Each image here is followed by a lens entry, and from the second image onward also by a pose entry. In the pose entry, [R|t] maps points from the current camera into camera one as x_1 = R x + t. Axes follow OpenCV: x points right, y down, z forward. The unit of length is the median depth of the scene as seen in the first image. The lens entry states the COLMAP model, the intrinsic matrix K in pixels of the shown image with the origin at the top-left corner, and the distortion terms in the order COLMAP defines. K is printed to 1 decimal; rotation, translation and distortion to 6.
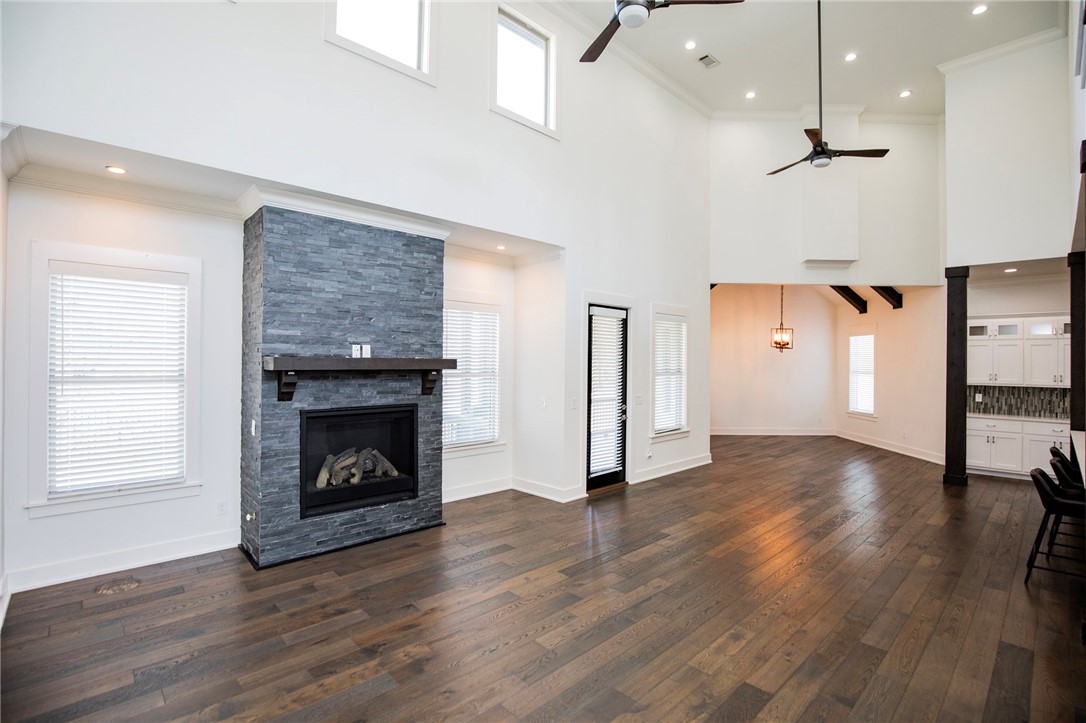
lens RADIAL K [[501.2, 0, 550.4], [0, 501.2, 358.5], [0, 0, 1]] dist [-0.028401, 0.004678]
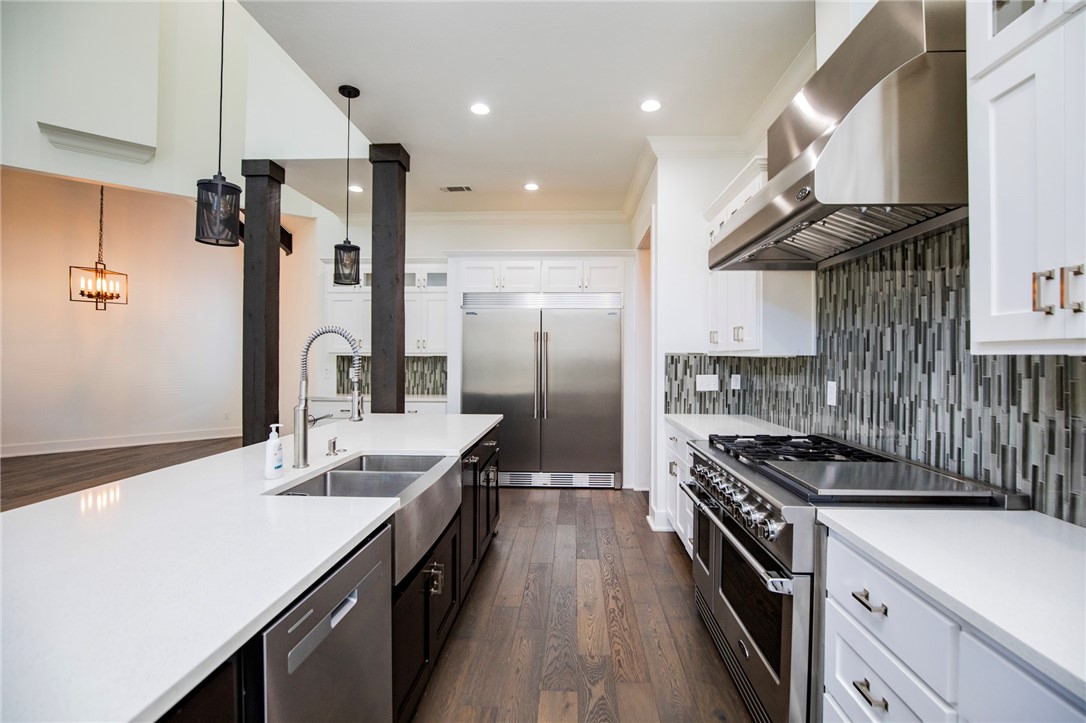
lens RADIAL K [[505.5, 0, 555.3], [0, 505.5, 358.6], [0, 0, 1]] dist [-0.028473, 0.000657]
pose [[0.713367, -0.008881, 0.700735, 0.950156], [-0.001872, 0.999892, 0.014578, 0.078100], [-0.700789, -0.011711, 0.713273, 0.422112]]
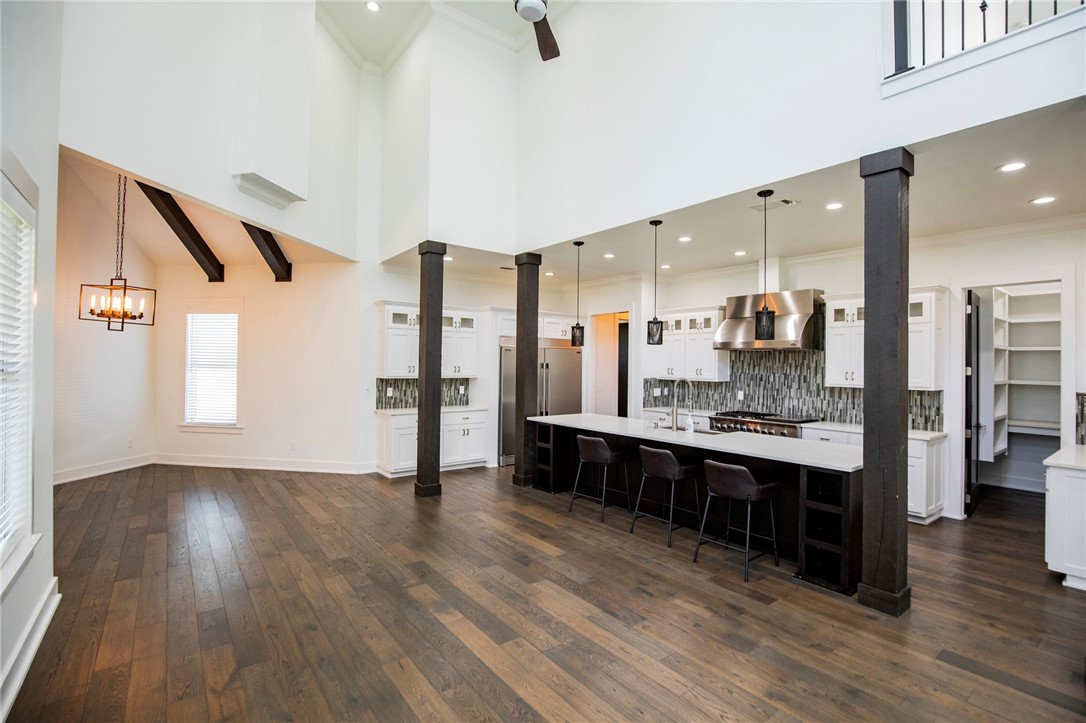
lens RADIAL K [[501.2, 0, 550.4], [0, 501.2, 358.5], [0, 0, 1]] dist [-0.028401, 0.004678]
pose [[0.098358, 0.001349, 0.995150, -0.039450], [-0.017647, 0.999844, 0.000389, 0.019970], [-0.994995, -0.017600, 0.098366, 1.042111]]
